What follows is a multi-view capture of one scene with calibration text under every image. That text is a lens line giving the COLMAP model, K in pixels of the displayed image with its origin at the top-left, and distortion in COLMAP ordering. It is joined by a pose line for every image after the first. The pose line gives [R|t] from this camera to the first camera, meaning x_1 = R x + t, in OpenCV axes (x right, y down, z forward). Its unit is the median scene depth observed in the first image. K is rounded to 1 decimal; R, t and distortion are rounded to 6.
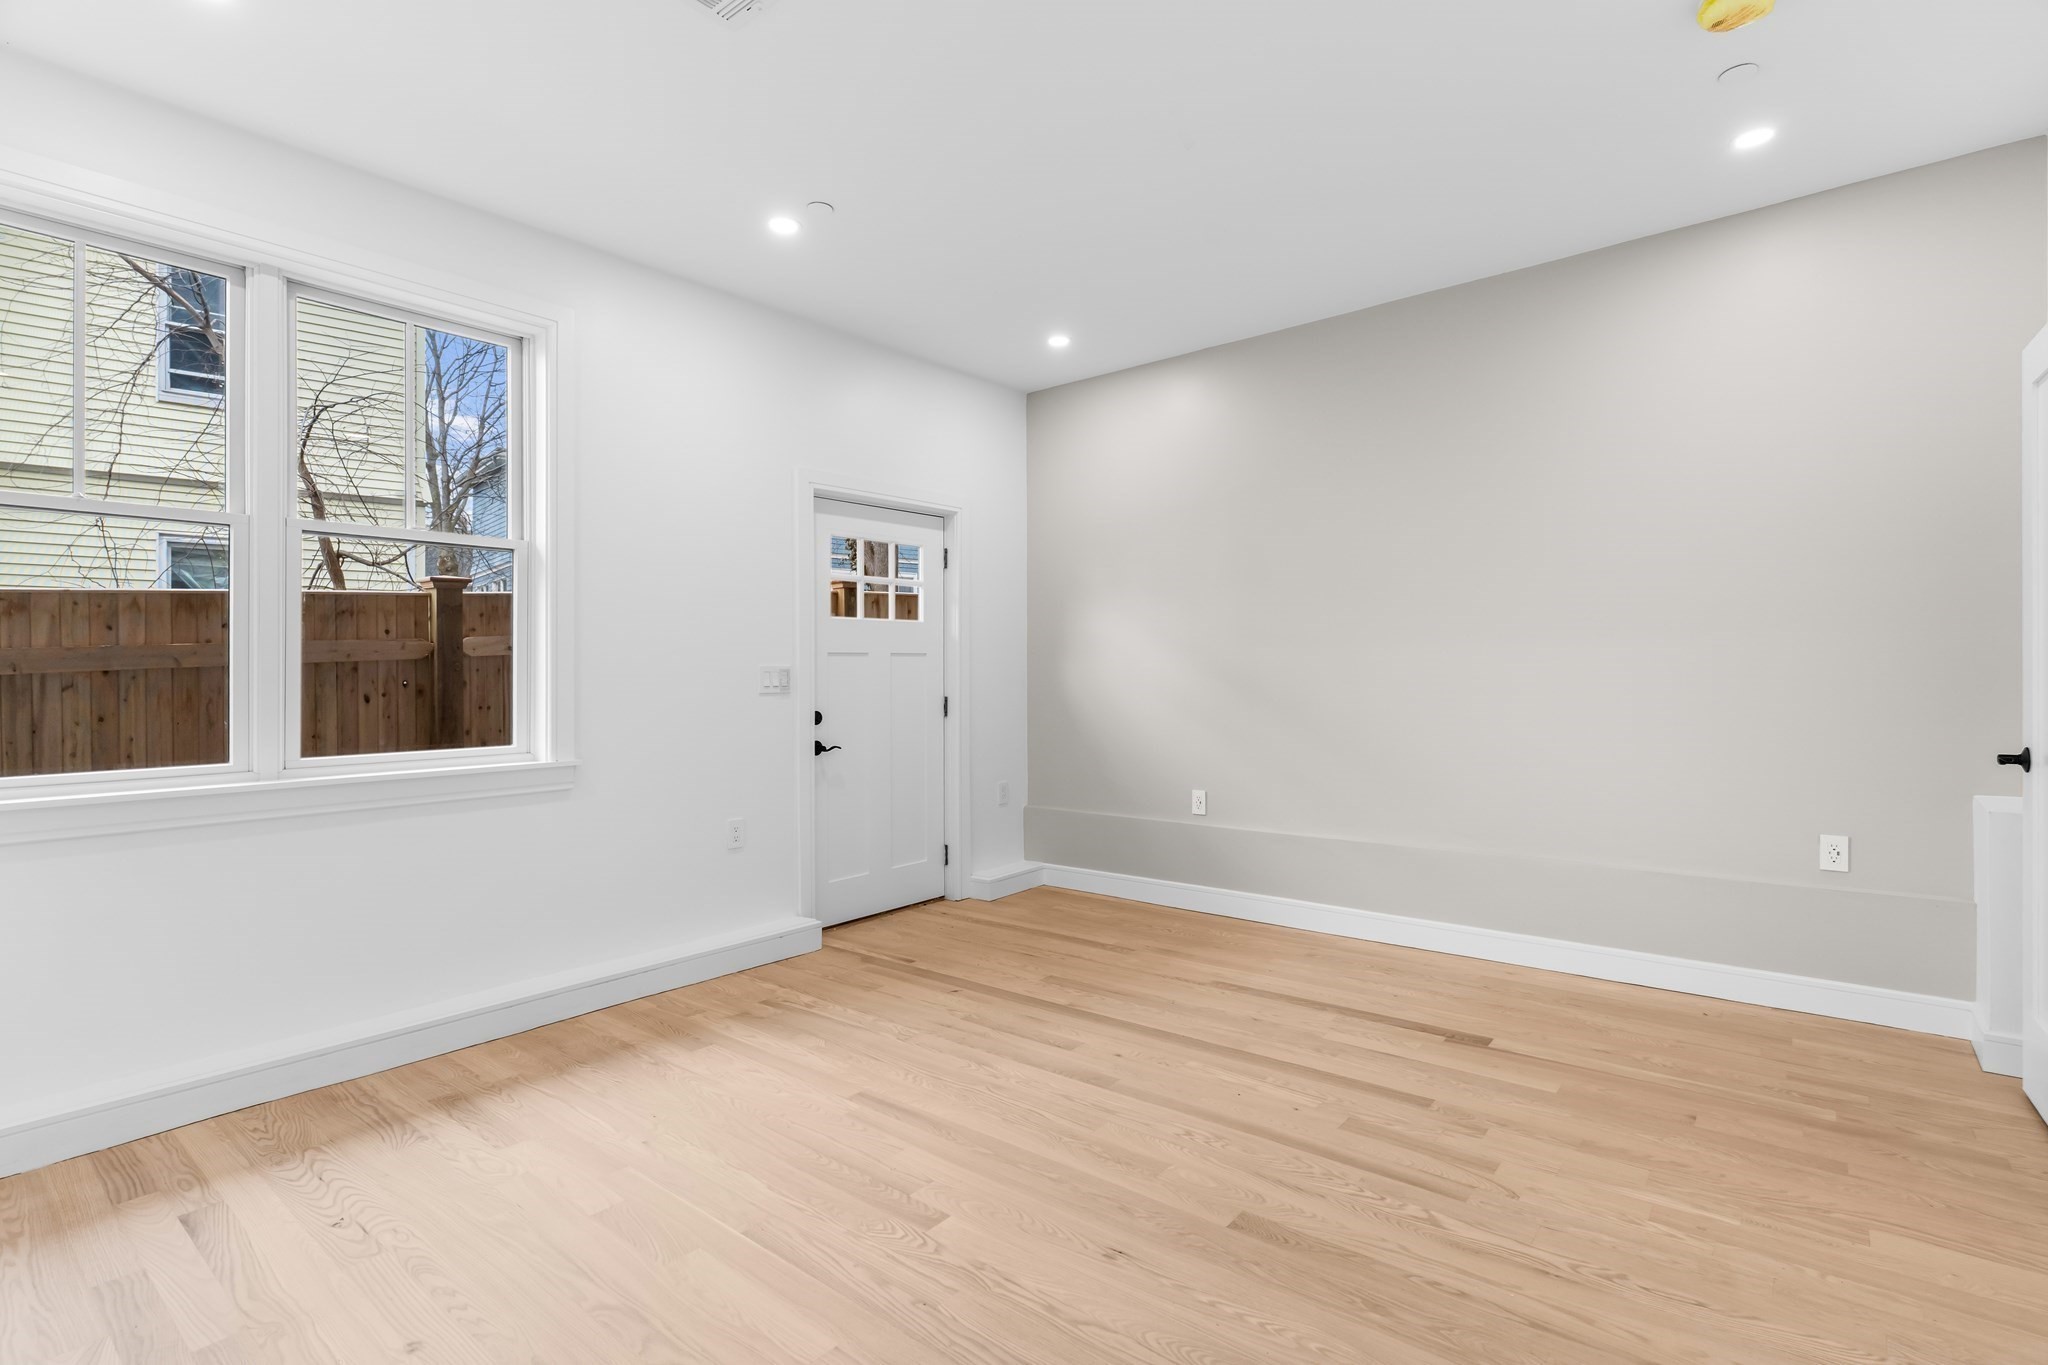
lens RADIAL K [[980.8, 0, 1024.0], [0, 980.8, 682.5], [0, 0, 1]] dist [-0.000068, -0.000040]
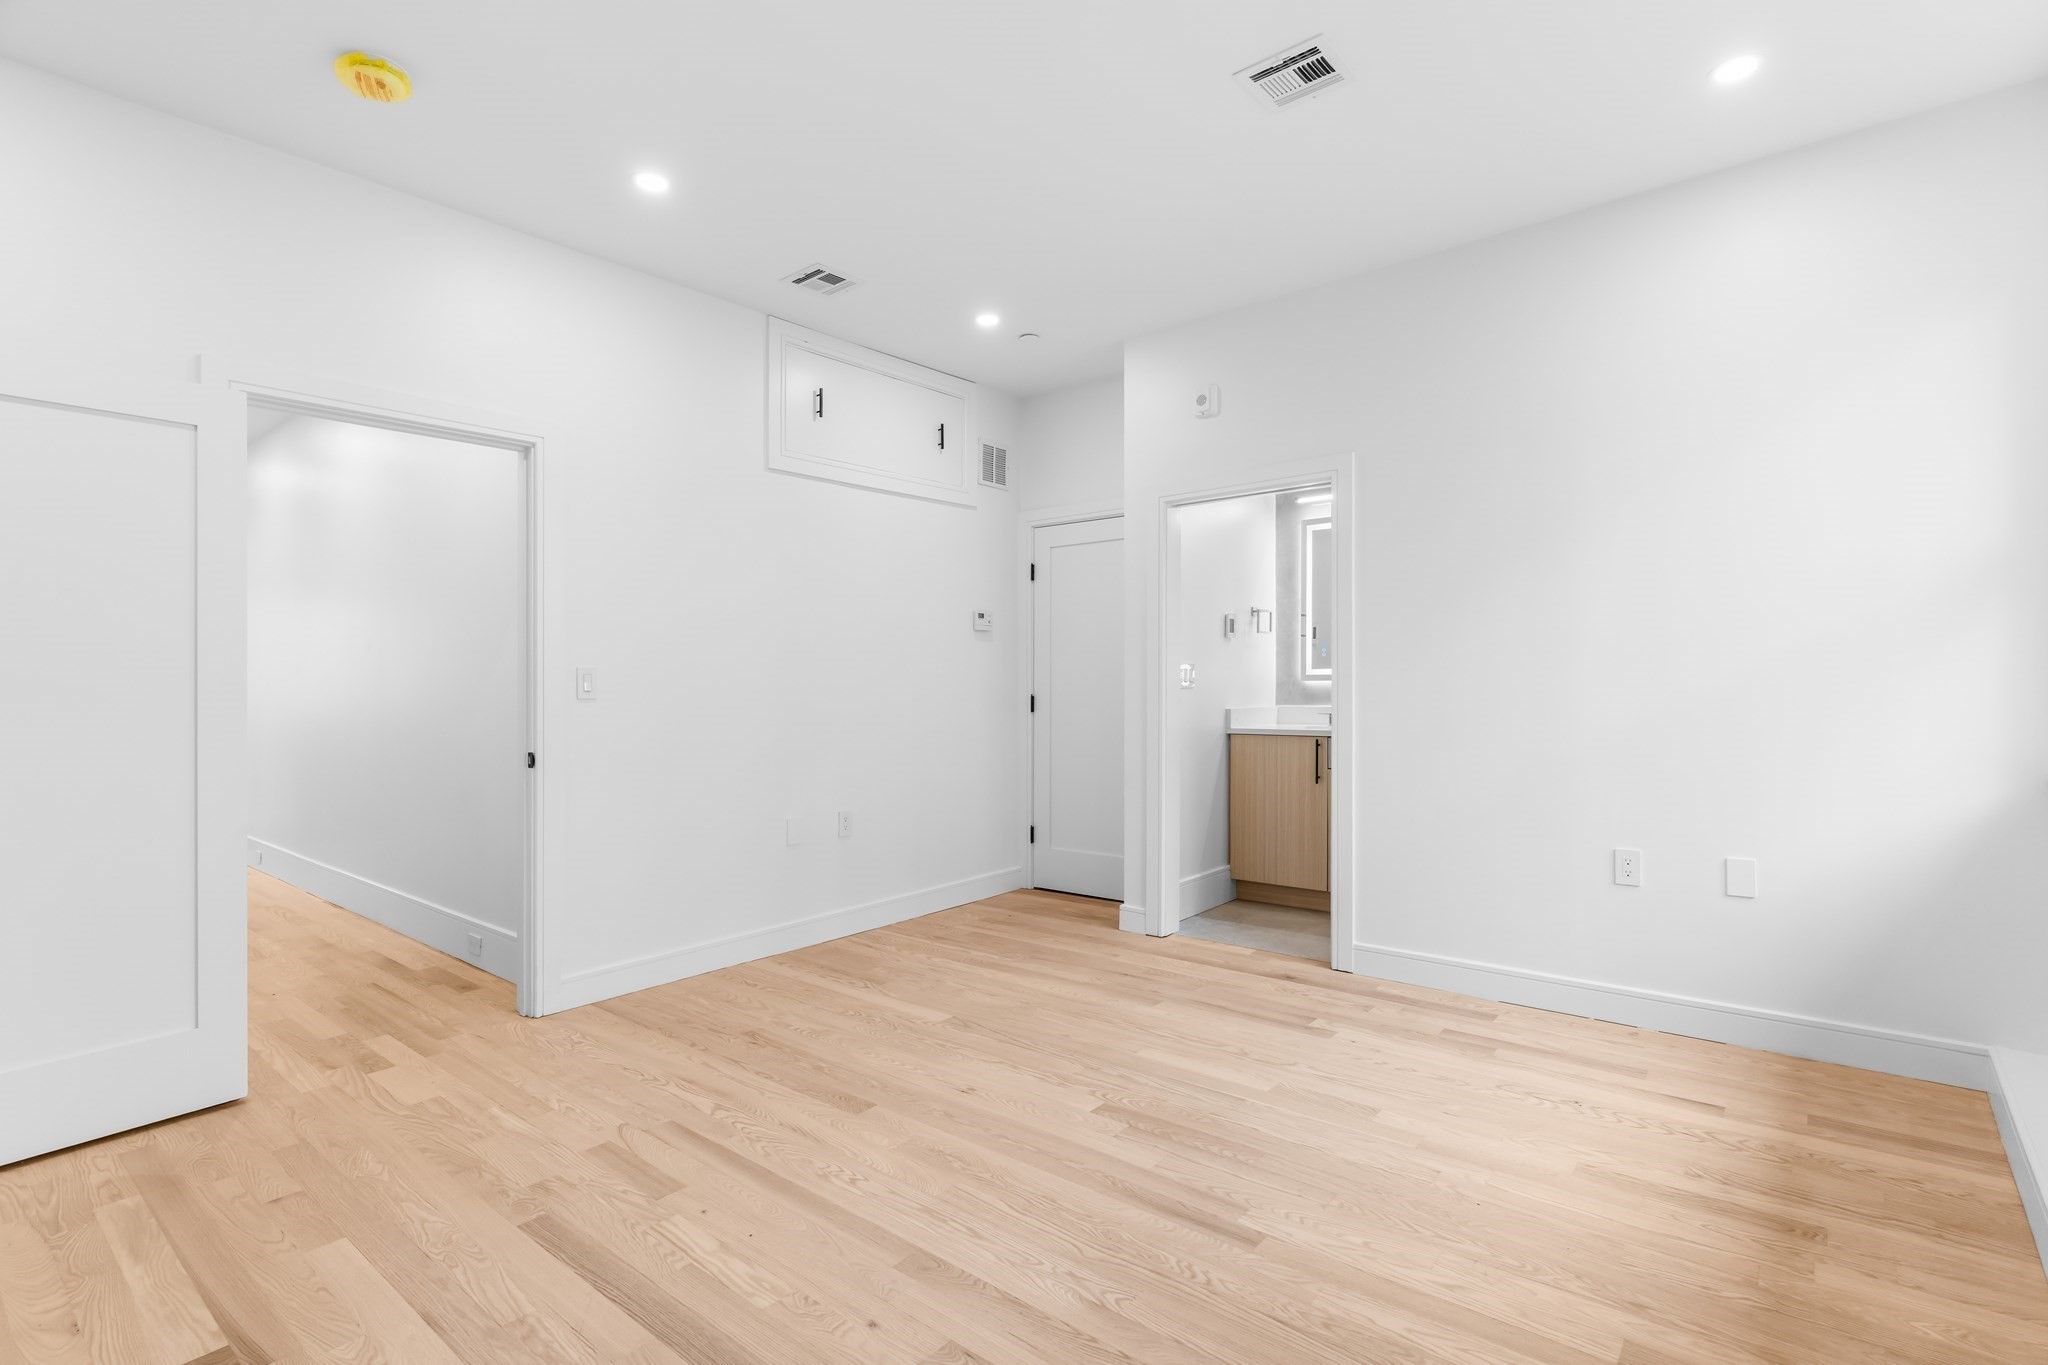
lens RADIAL K [[980.8, 0, 1024.0], [0, 980.8, 682.5], [0, 0, 1]] dist [-0.000068, -0.000040]
pose [[-0.999644, 0.025632, 0.007460, -0.012594], [0.025699, 0.999629, 0.008993, -0.015208], [-0.007227, 0.009182, -0.999932, 1.990071]]
